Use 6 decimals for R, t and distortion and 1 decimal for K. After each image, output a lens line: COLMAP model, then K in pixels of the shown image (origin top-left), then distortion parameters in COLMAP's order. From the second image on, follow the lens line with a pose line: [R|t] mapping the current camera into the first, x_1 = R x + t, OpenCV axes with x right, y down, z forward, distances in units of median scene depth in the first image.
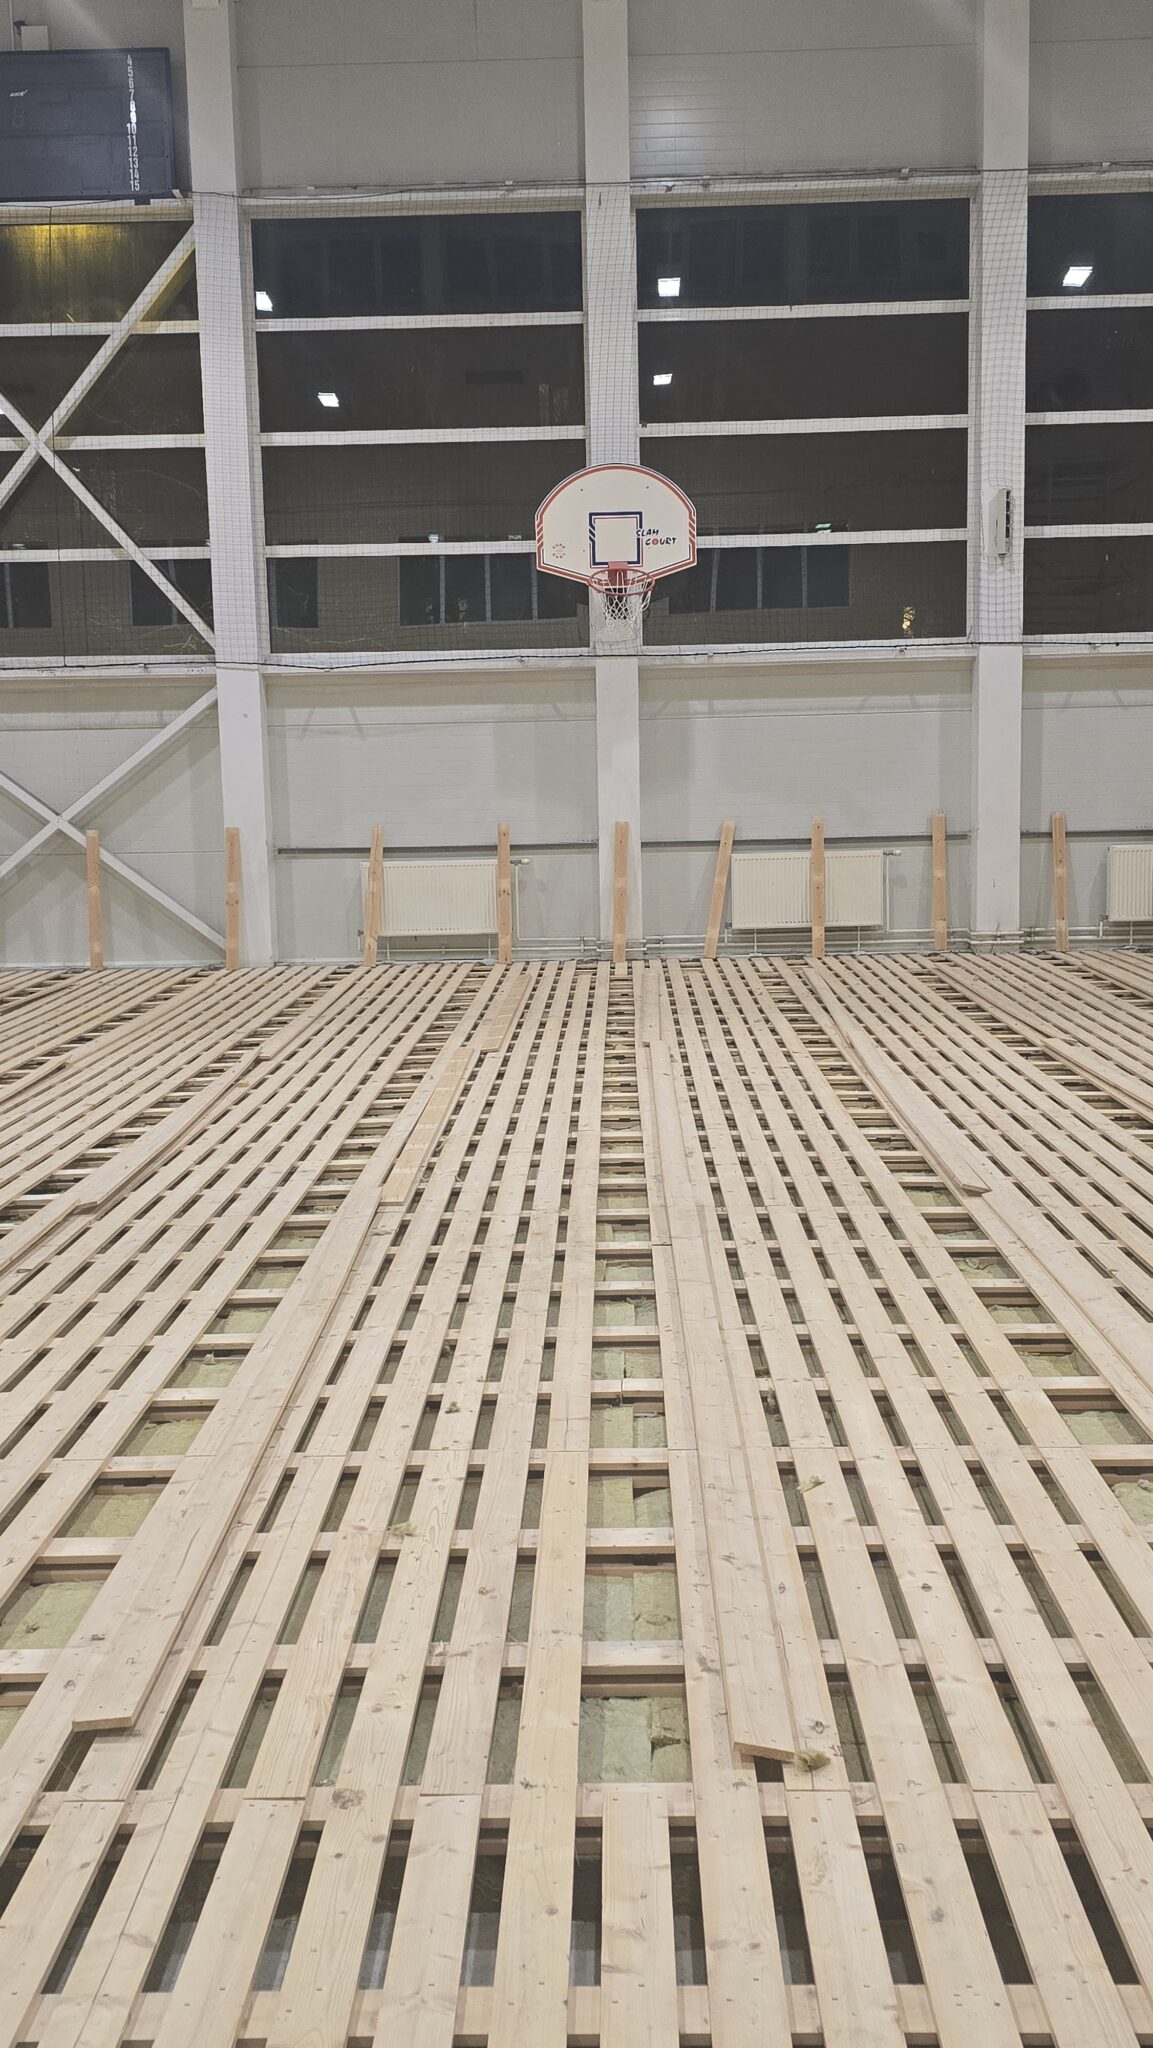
lens RADIAL K [[2018.6, 0, 576.4], [0, 2018.6, 1010.0], [0, 0, 1]] dist [0.082402, 0.000000]
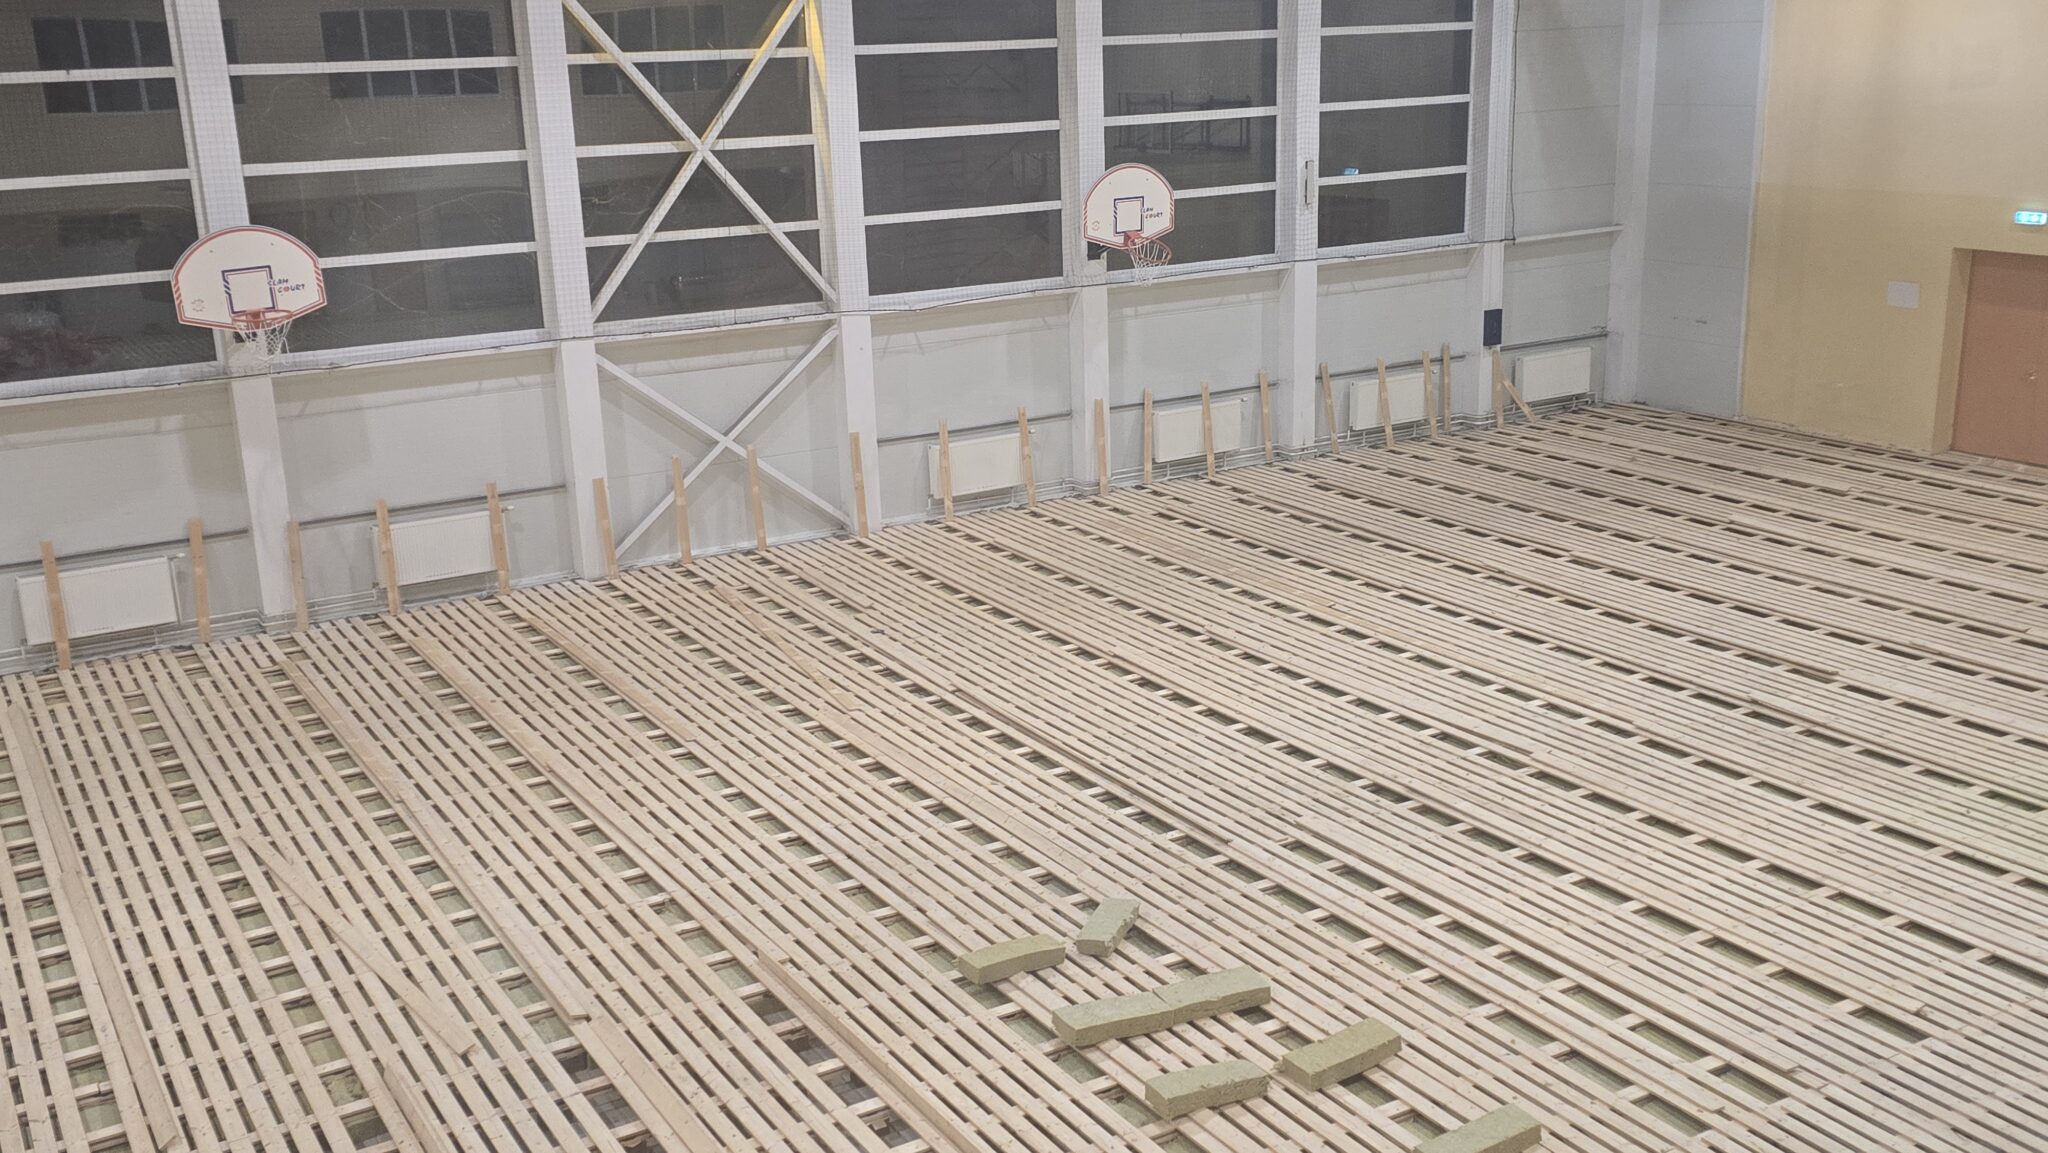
lens RADIAL K [[2018.6, 0, 1029.2], [0, 2018.6, 551.7], [0, 0, 1]] dist [0.082402, 0.000000]
pose [[0.844450, -0.139101, 0.517257, -0.762230], [0.073709, 0.986682, 0.145004, -0.194478], [-0.530538, -0.084322, 0.843456, -0.182289]]
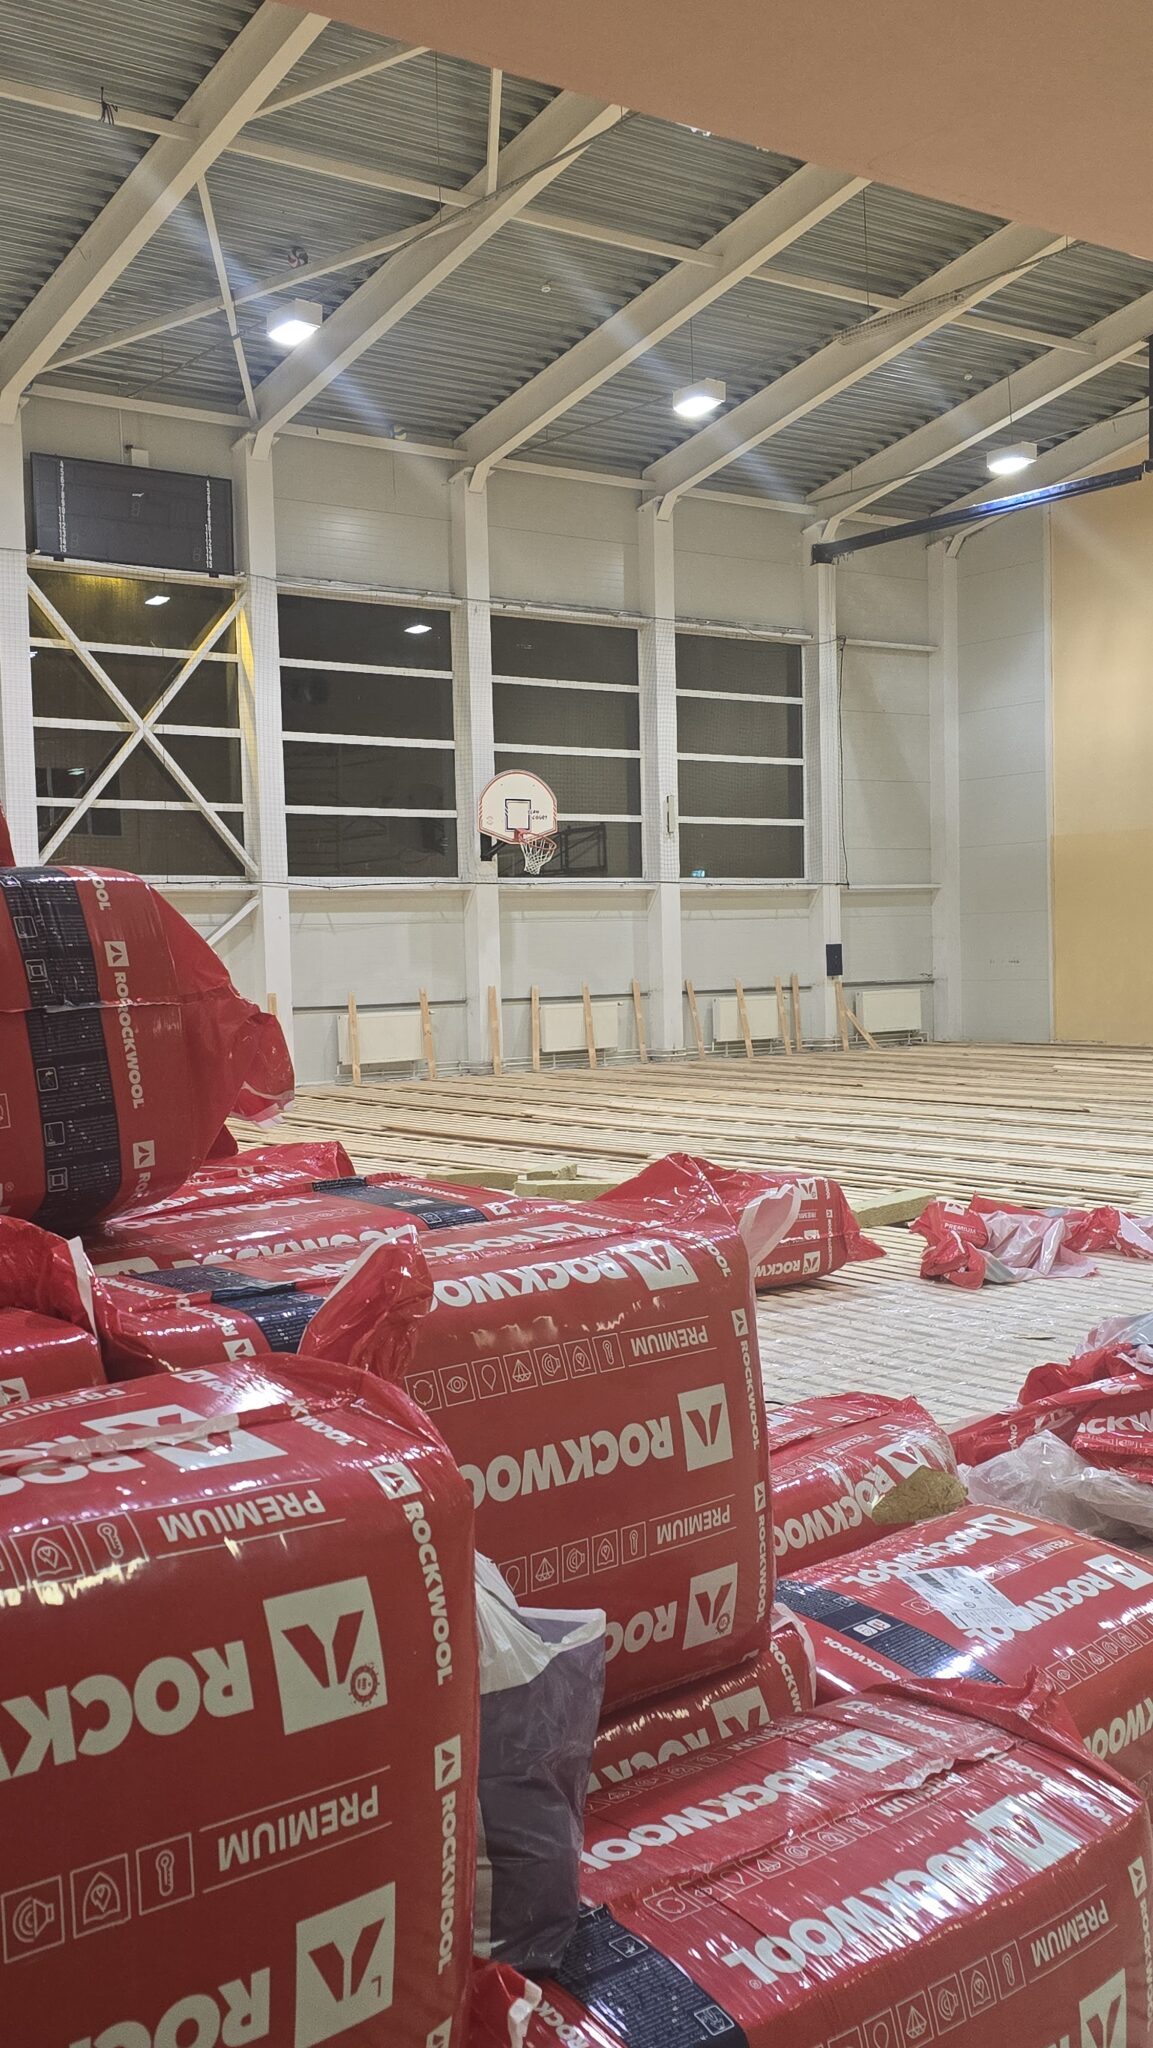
lens RADIAL K [[2018.6, 0, 580.9], [0, 2018.6, 1029.3], [0, 0, 1]] dist [0.082402, 0.000000]
pose [[0.784986, -0.022673, 0.619099, -0.890779], [0.083269, 0.994123, -0.069174, 0.054767], [-0.613892, 0.105852, 0.782261, -0.271282]]
